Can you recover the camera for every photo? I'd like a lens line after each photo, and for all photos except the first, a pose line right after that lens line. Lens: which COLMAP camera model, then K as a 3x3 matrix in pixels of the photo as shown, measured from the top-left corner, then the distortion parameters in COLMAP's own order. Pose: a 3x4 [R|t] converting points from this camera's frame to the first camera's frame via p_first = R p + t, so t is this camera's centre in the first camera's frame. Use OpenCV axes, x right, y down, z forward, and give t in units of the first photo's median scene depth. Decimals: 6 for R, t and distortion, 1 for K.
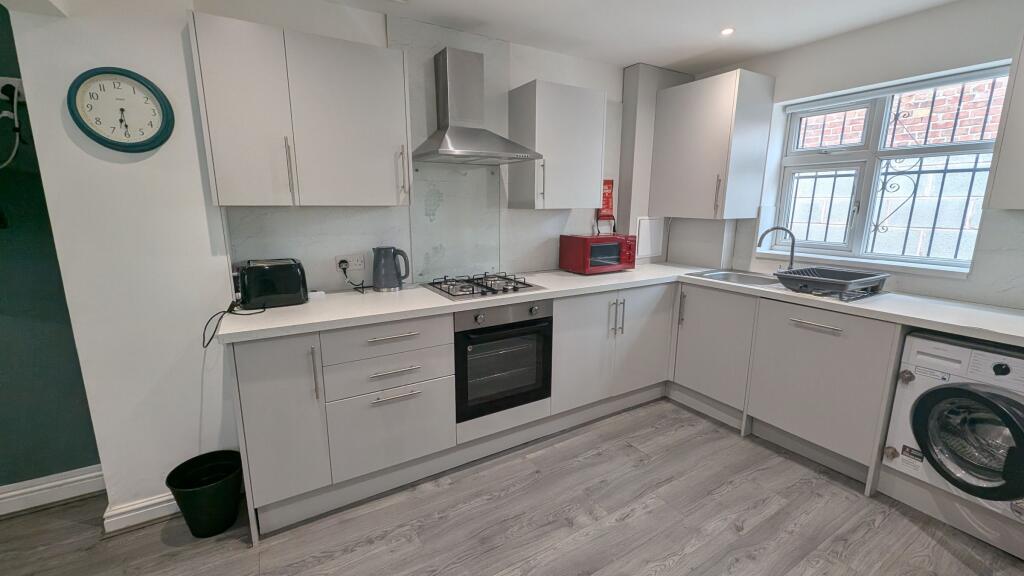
lens RADIAL K [[419.2, 0, 510.5], [0, 419.2, 292.8], [0, 0, 1]] dist [0.002017, 0.000148]
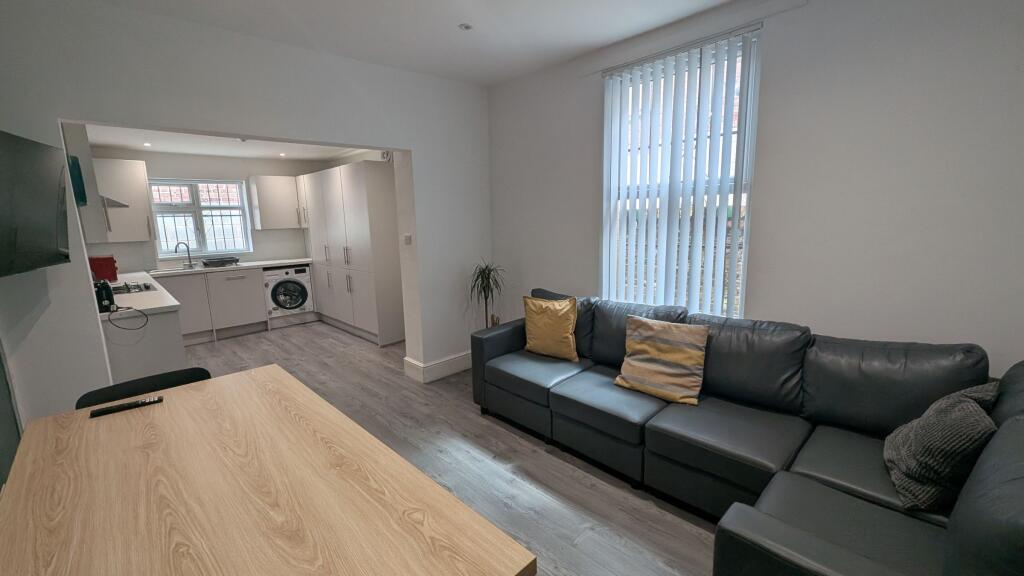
lens RADIAL K [[419.2, 0, 510.5], [0, 419.2, 284.5], [0, 0, 1]] dist [0.002017, 0.000148]
pose [[-0.242295, -0.153686, 0.957953, -2.008581], [0.226689, 0.951076, 0.209919, -0.030640], [-0.943348, 0.268020, -0.195602, -0.043694]]
